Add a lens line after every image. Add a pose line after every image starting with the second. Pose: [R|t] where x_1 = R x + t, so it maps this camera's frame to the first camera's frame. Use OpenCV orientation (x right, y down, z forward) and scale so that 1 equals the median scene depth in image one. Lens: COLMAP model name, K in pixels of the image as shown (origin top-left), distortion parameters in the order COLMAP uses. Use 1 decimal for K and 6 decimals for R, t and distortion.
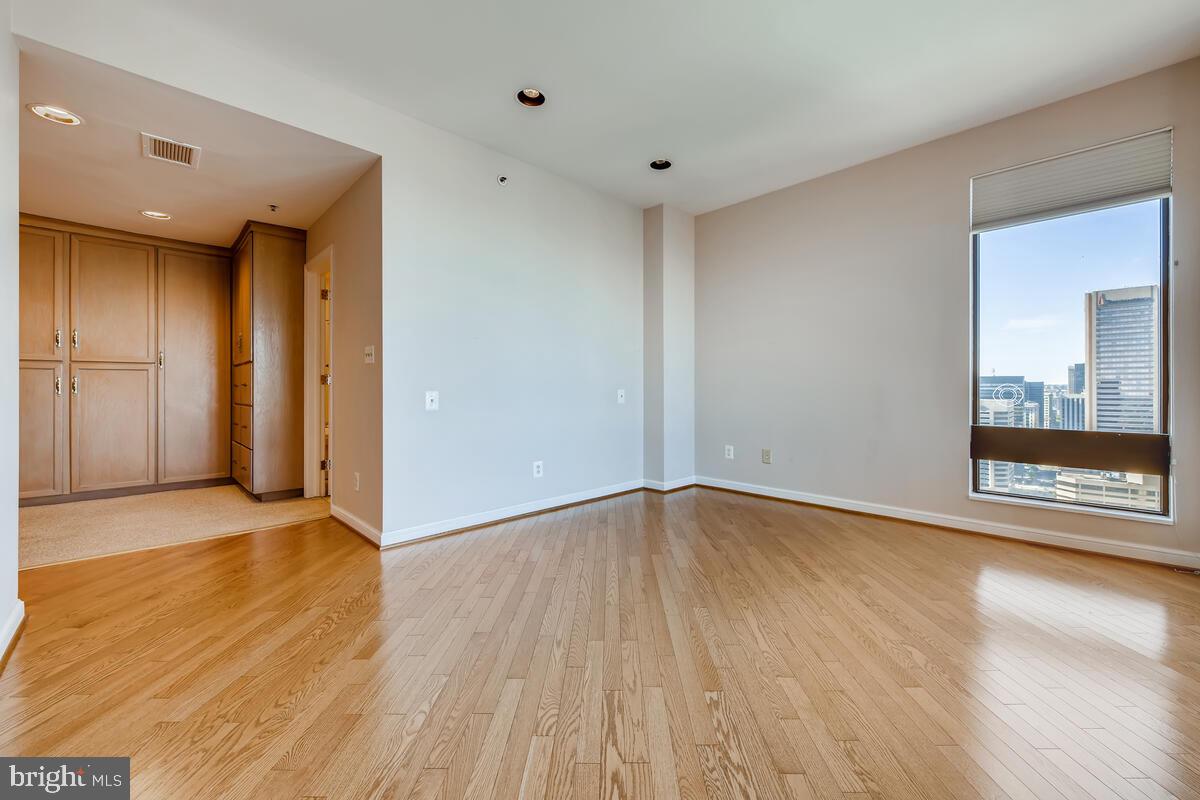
lens RADIAL K [[464.8, 0, 600.7], [0, 464.8, 385.6], [0, 0, 1]] dist [0.002129, 0.000001]
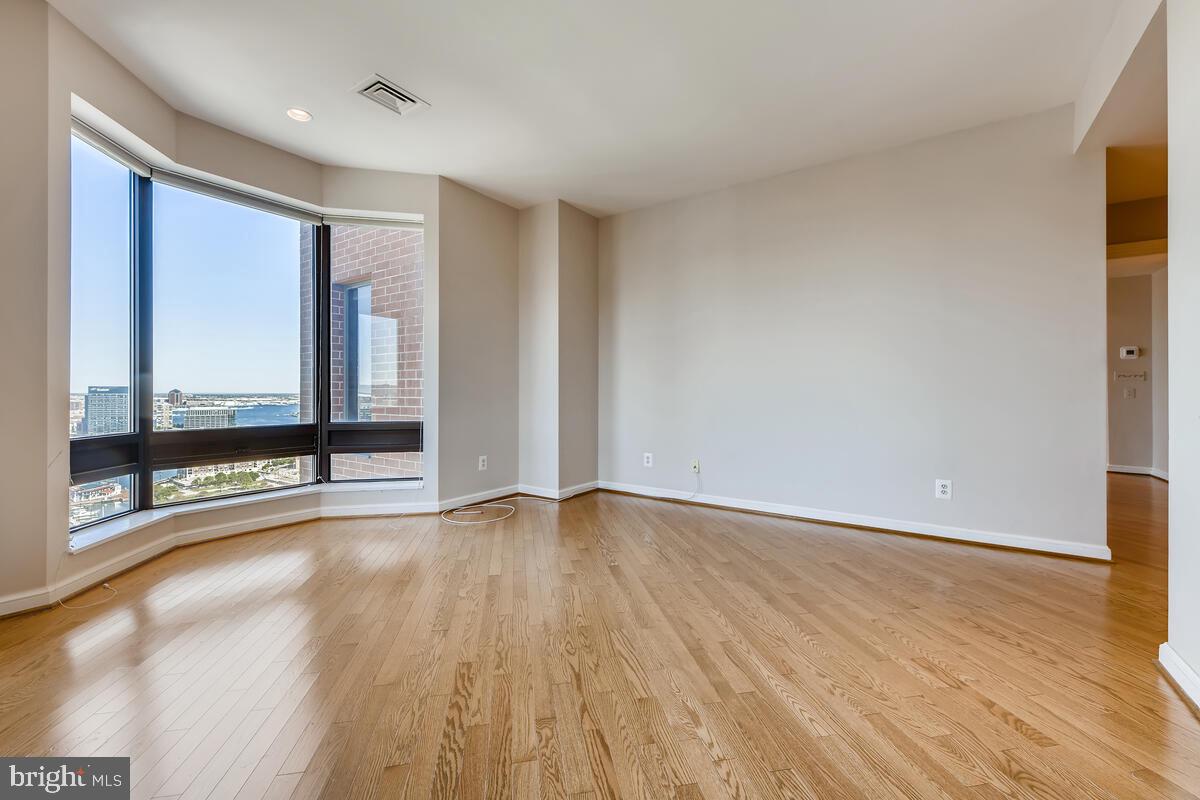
lens RADIAL K [[493.1, 0, 604.1], [0, 493.1, 390.9], [0, 0, 1]] dist [0.008575, -0.001945]
pose [[-0.978483, -0.000548, -0.206328, 0.358490], [0.001513, 0.999951, -0.009831, 0.010195], [0.206323, -0.009931, -0.978434, 1.531761]]
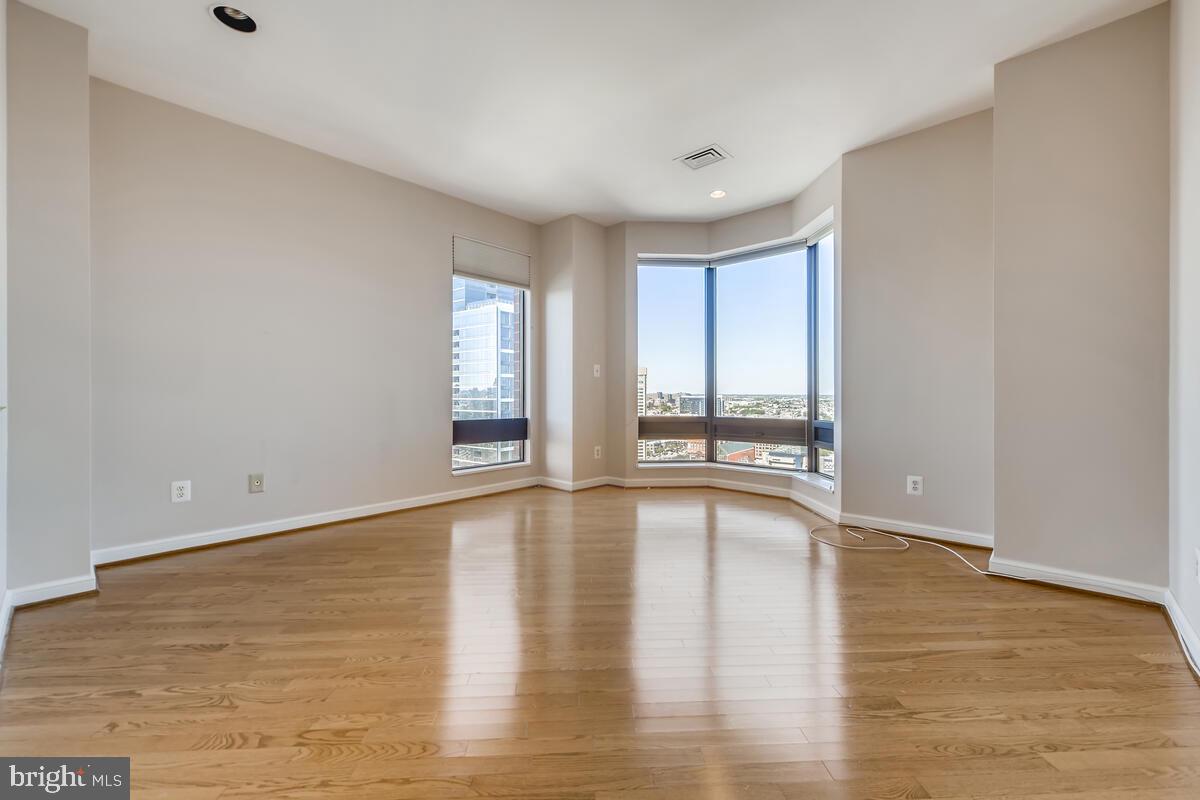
lens RADIAL K [[493.1, 0, 606.6], [0, 493.1, 391.6], [0, 0, 1]] dist [0.008575, -0.001945]
pose [[-0.063610, 0.004707, 0.997964, -0.722853], [-0.006969, 0.999962, -0.005161, 0.007960], [-0.997950, -0.007284, -0.063575, 0.746650]]
